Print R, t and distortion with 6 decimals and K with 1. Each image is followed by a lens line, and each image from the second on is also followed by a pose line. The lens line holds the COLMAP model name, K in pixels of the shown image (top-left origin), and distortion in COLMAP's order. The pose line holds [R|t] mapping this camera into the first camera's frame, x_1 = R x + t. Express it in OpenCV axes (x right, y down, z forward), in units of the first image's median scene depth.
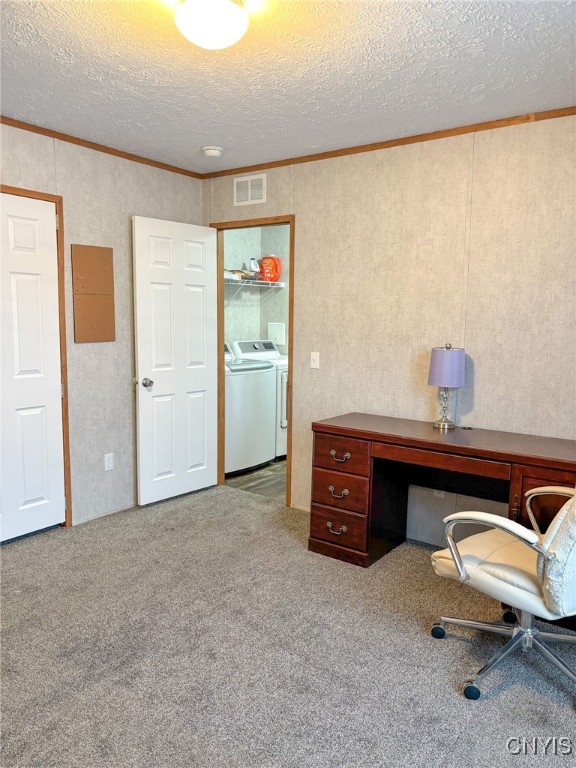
lens RADIAL K [[580.7, 0, 288.0], [0, 580.7, 387.9], [0, 0, 1]] dist [0.042286, -0.045200]
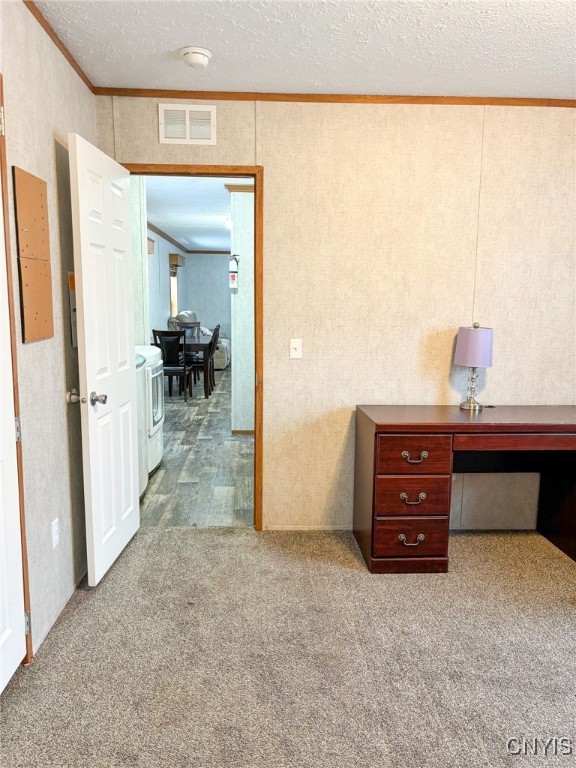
lens RADIAL K [[580.7, 0, 283.8], [0, 580.7, 385.2], [0, 0, 1]] dist [0.042286, -0.045200]
pose [[0.775537, -0.100176, 0.623304, -0.564500], [0.081131, 0.994958, 0.058962, -0.053039], [-0.626067, 0.004842, 0.779754, 0.421489]]
